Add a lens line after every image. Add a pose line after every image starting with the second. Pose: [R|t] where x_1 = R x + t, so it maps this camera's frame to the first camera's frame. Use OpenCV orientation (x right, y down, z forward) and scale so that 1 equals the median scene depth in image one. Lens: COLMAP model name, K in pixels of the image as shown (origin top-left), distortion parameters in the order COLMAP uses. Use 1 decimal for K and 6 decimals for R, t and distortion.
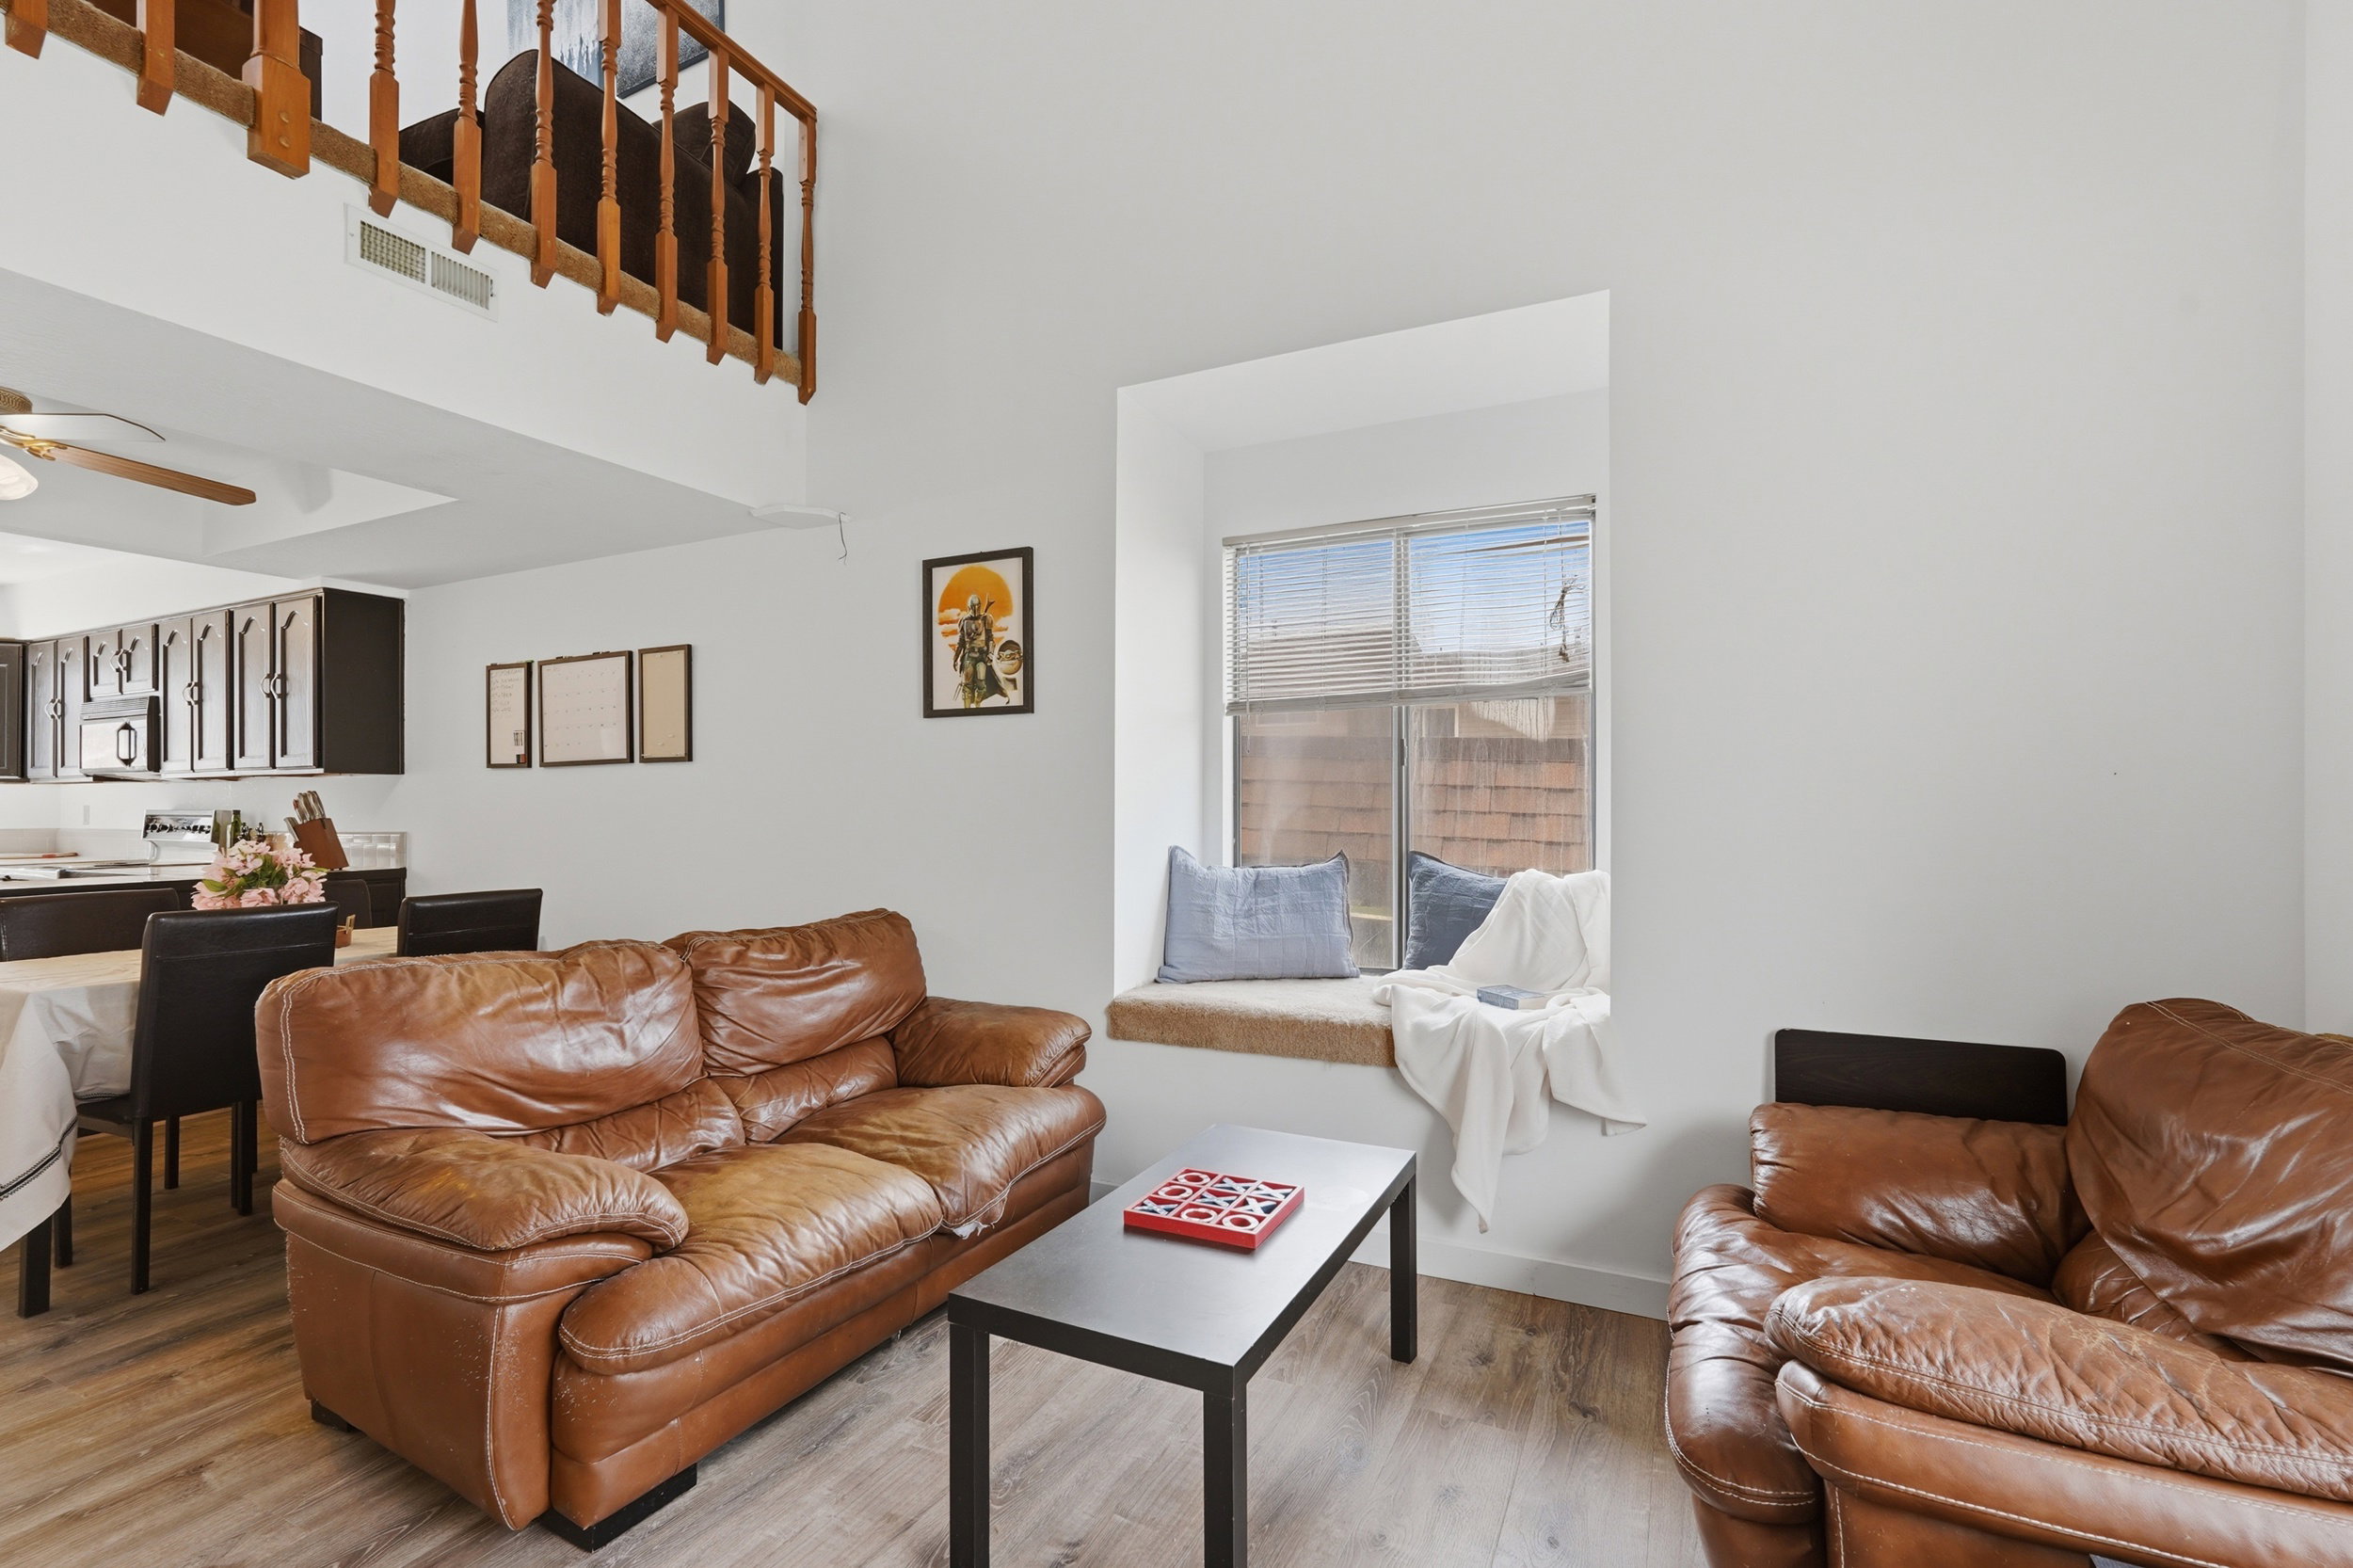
lens RADIAL K [[1059.7, 0, 1176.0], [0, 1059.7, 795.9], [0, 0, 1]] dist [-0.012060, 0.002963]
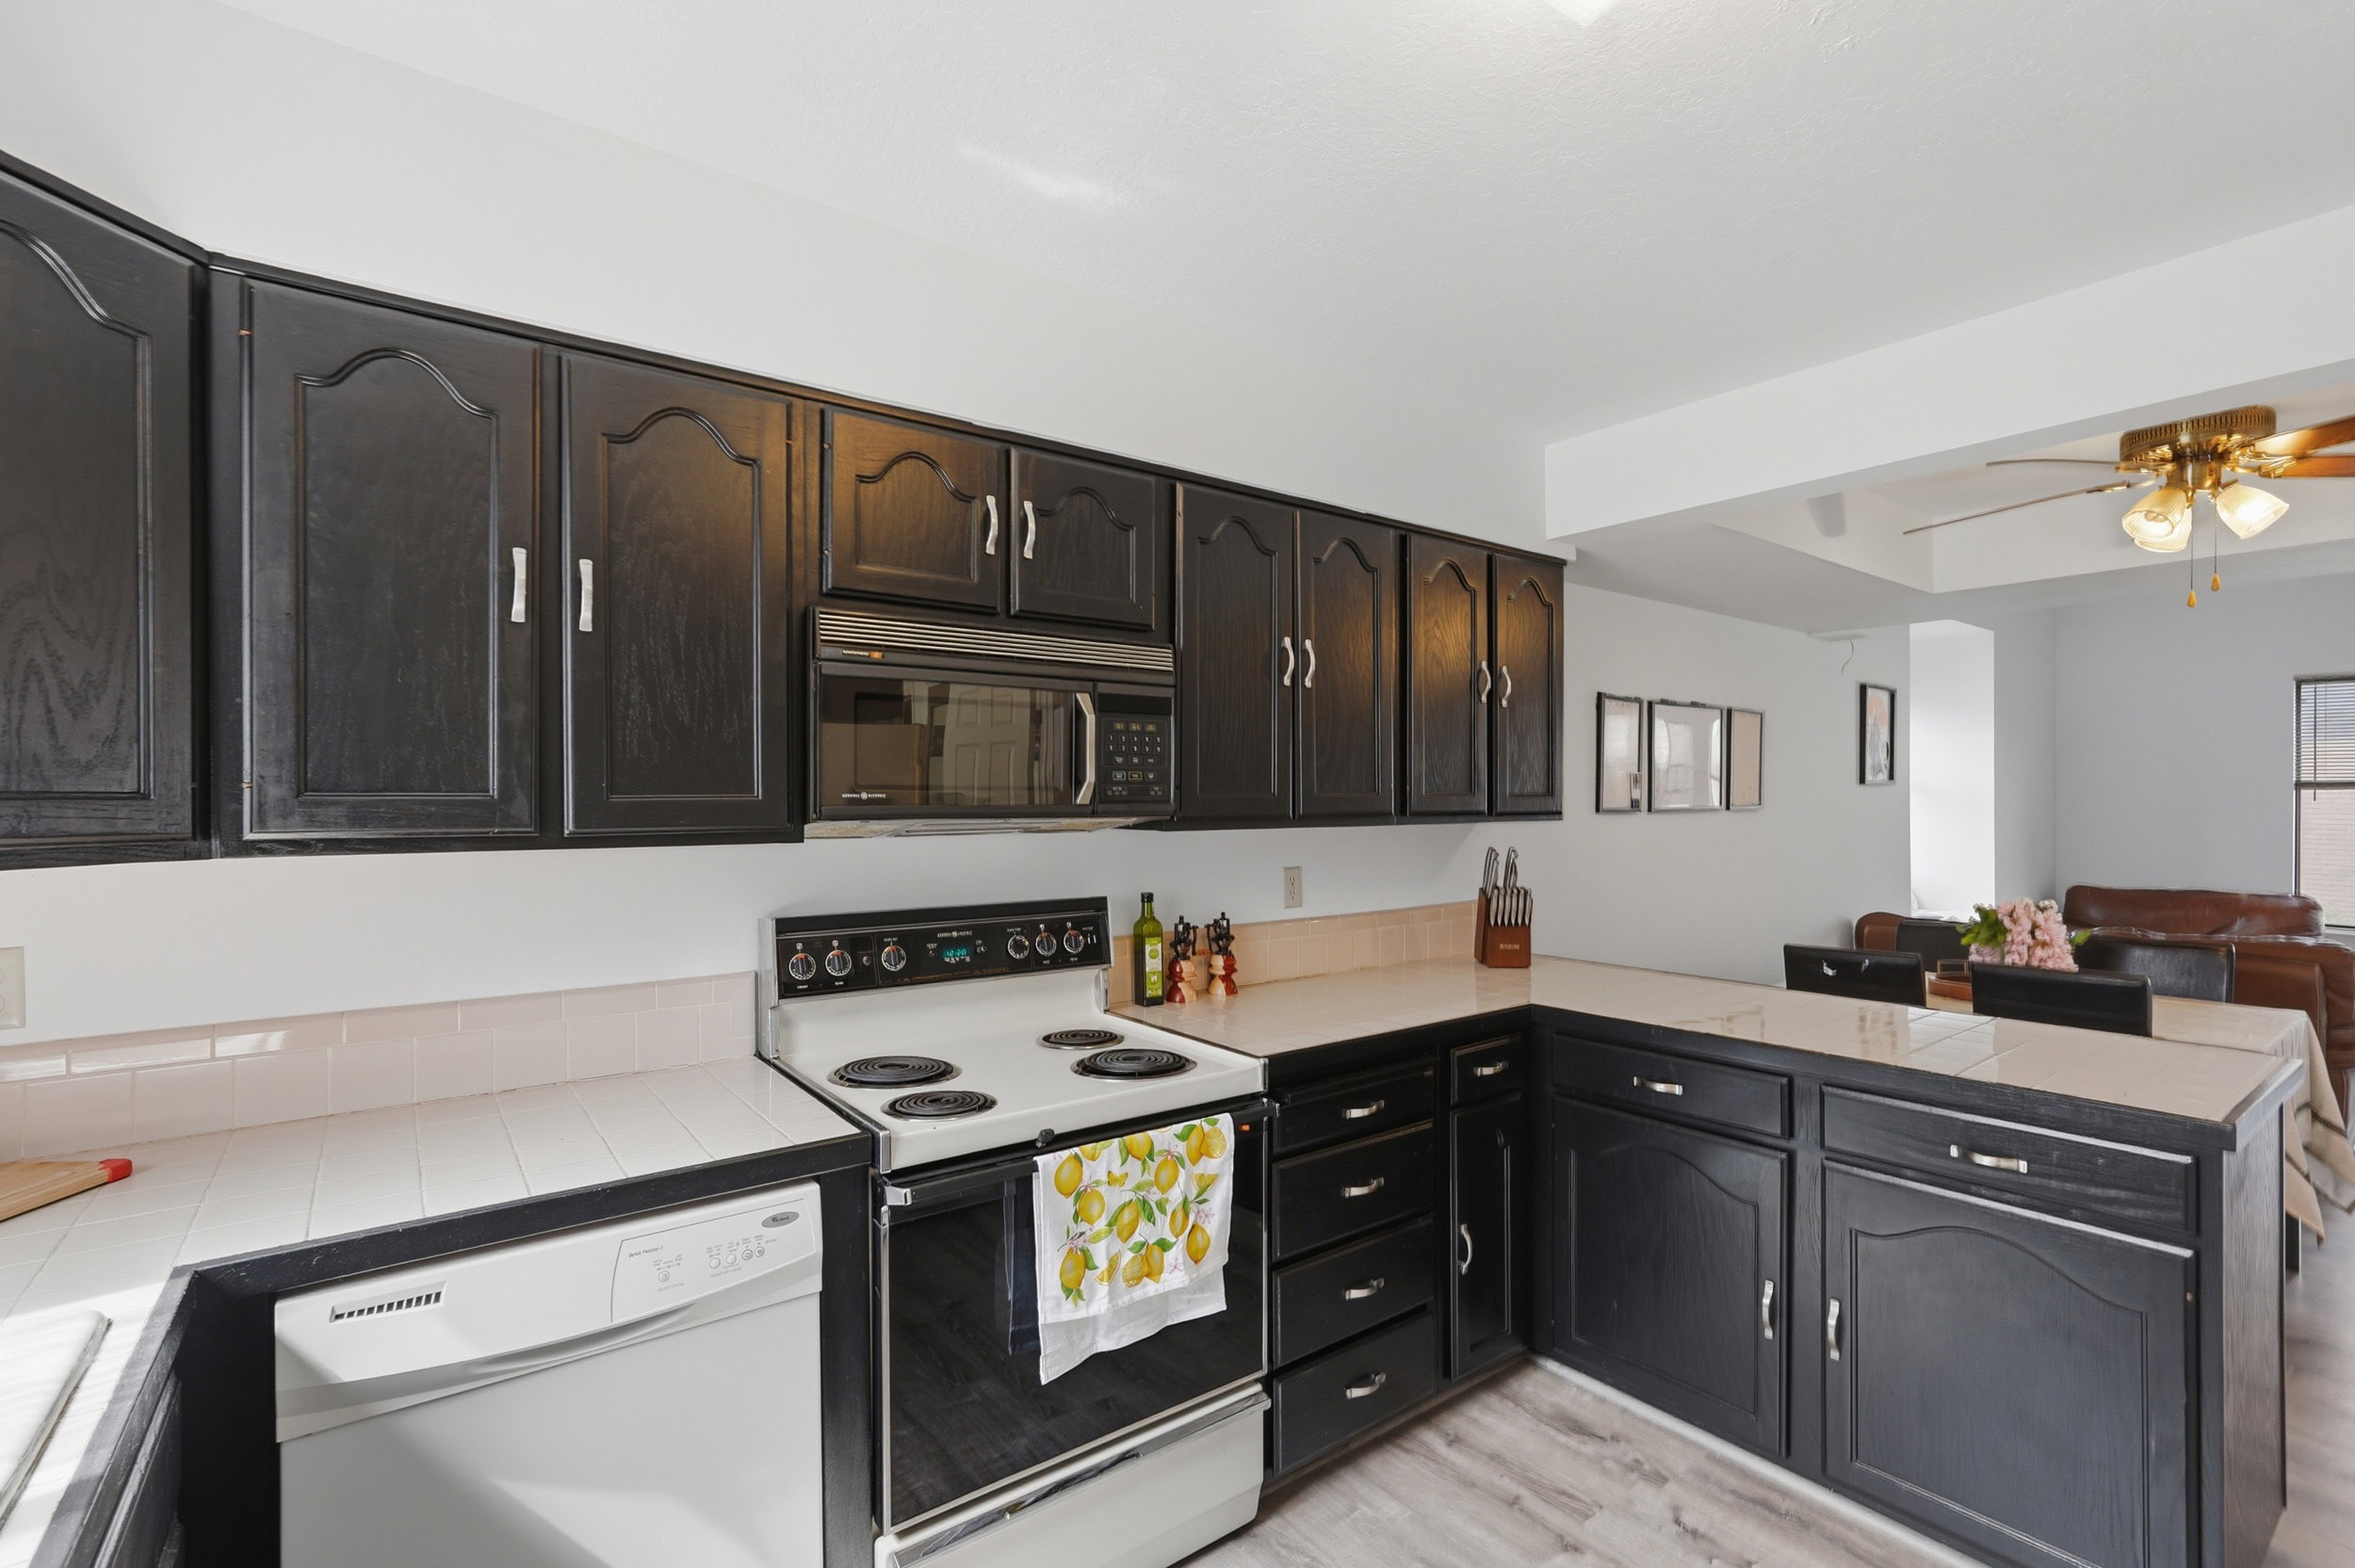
lens RADIAL K [[1060.4, 0, 1179.8], [0, 1060.4, 799.6], [0, 0, 1]] dist [-0.012060, 0.002963]
pose [[0.456687, 0.007294, 0.889598, -1.771995], [-0.002803, 0.999973, -0.006760, -0.034395], [-0.889623, 0.000594, 0.456695, 1.024037]]
